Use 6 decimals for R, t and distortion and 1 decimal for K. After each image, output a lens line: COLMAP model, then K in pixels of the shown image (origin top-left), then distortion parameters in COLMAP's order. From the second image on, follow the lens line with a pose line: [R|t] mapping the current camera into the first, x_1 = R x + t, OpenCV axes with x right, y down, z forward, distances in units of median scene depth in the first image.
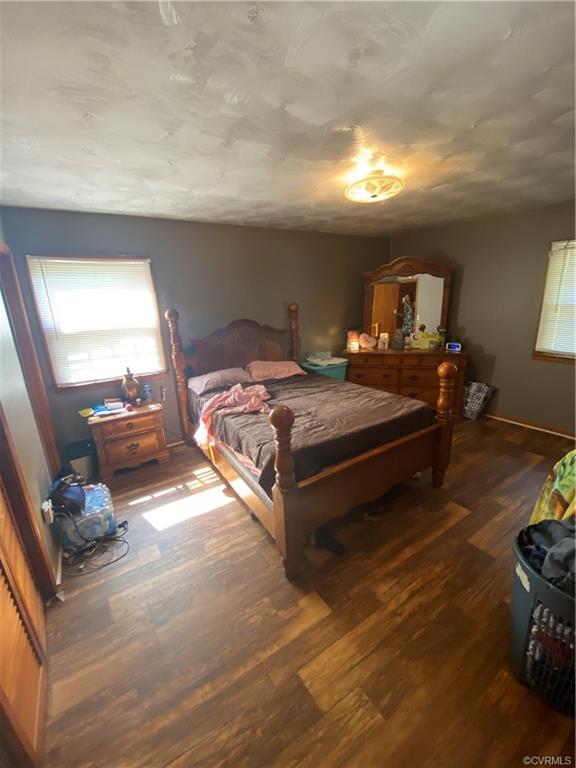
lens RADIAL K [[311.7, 0, 286.4], [0, 311.7, 387.8], [0, 0, 1]] dist [-0.011052, -0.007230]
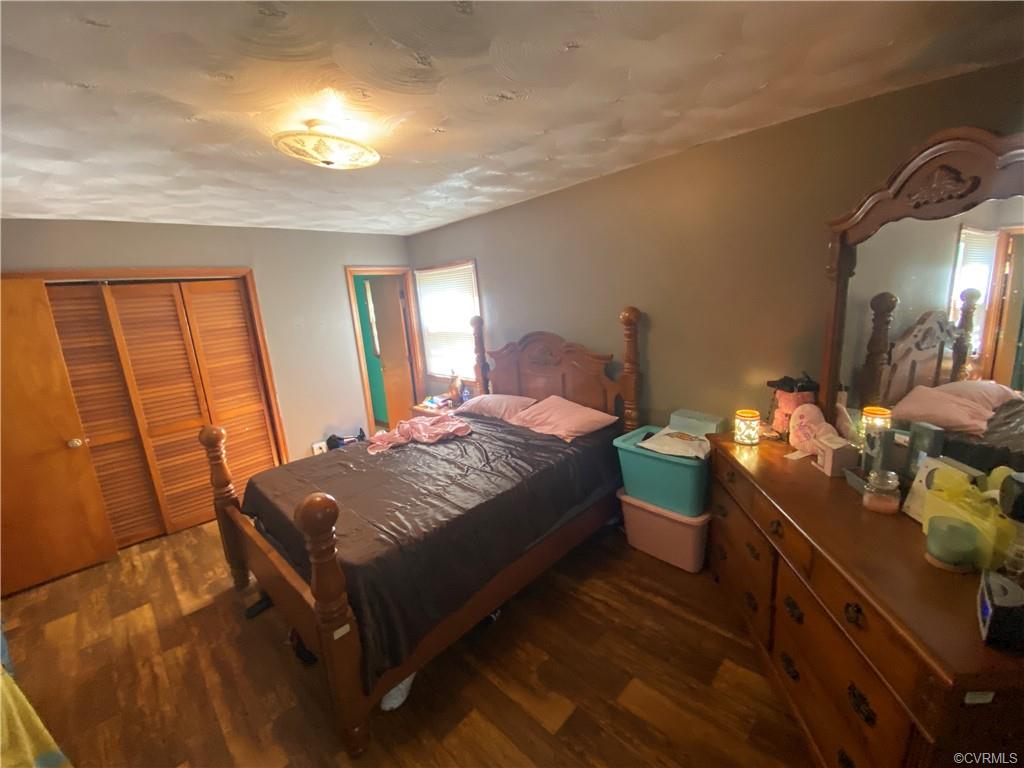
lens RADIAL K [[415.5, 0, 507.7], [0, 415.5, 375.9], [0, 0, 1]] dist [-0.011052, -0.007230]
pose [[0.221999, 0.201072, -0.954089, 0.909391], [-0.194037, 0.968045, 0.158864, -0.320017], [0.955545, 0.149861, 0.253921, 0.894173]]
